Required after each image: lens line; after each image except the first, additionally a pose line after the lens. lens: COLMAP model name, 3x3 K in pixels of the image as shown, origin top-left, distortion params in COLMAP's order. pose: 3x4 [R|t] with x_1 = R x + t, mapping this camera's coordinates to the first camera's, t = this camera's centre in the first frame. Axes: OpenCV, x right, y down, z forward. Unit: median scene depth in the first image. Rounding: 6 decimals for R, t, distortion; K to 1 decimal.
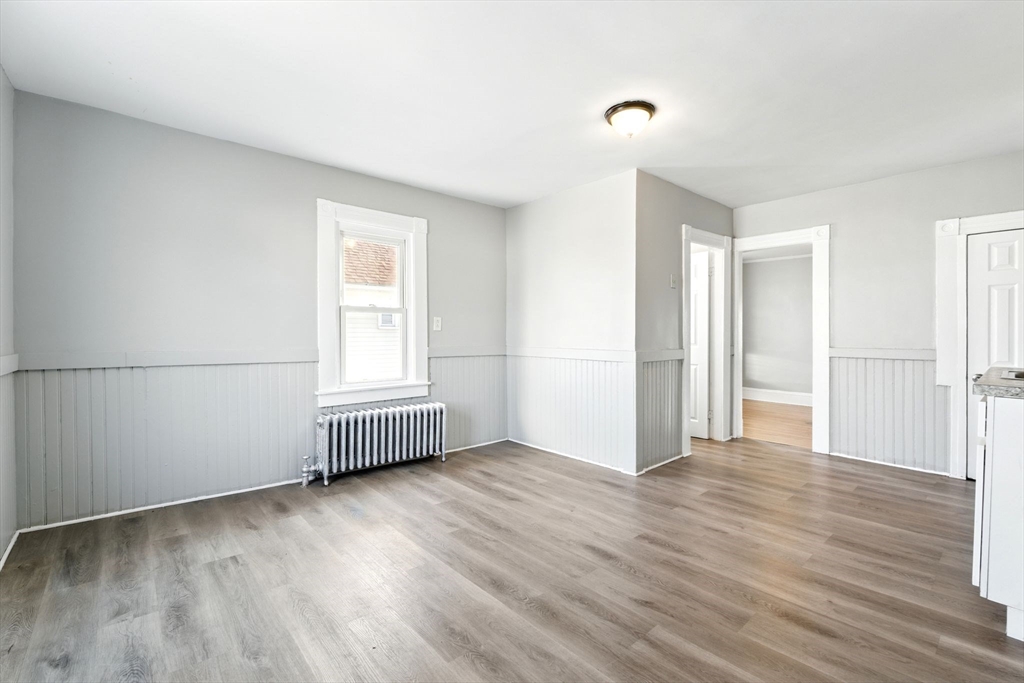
lens RADIAL K [[450.7, 0, 505.6], [0, 450.7, 336.5], [0, 0, 1]] dist [-0.006739, 0.000367]
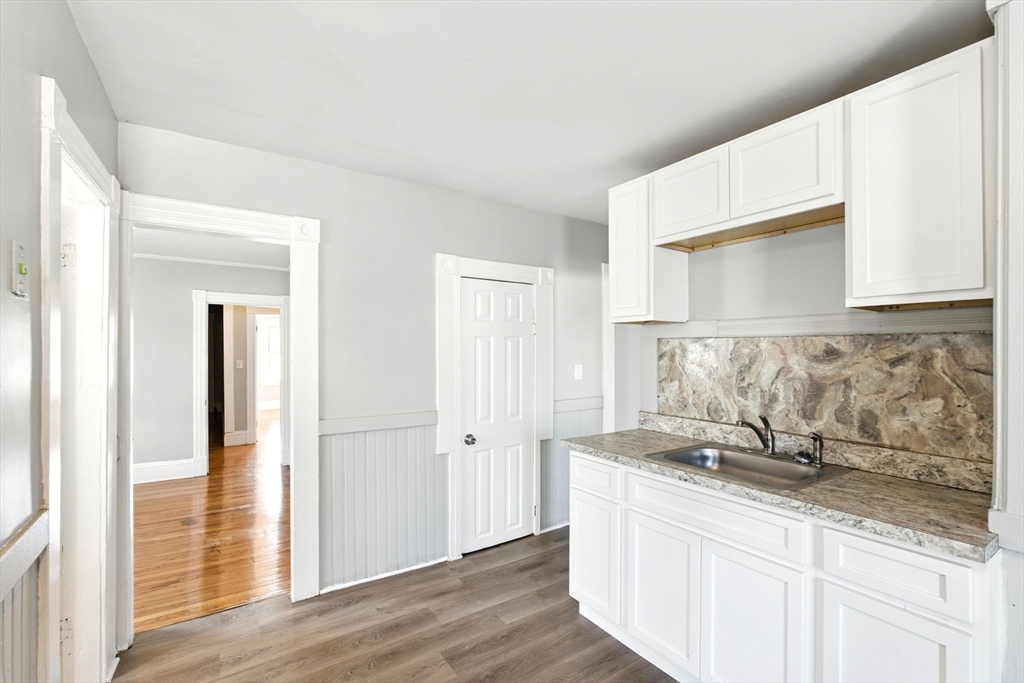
lens RADIAL K [[441.8, 0, 505.0], [0, 441.8, 344.9], [0, 0, 1]] dist [-0.002491, 0.000039]
pose [[0.124911, 0.002512, 0.992165, 0.227473], [0.001502, 0.999995, -0.002721, -0.112711], [-0.992167, 0.001830, 0.124907, 0.992758]]
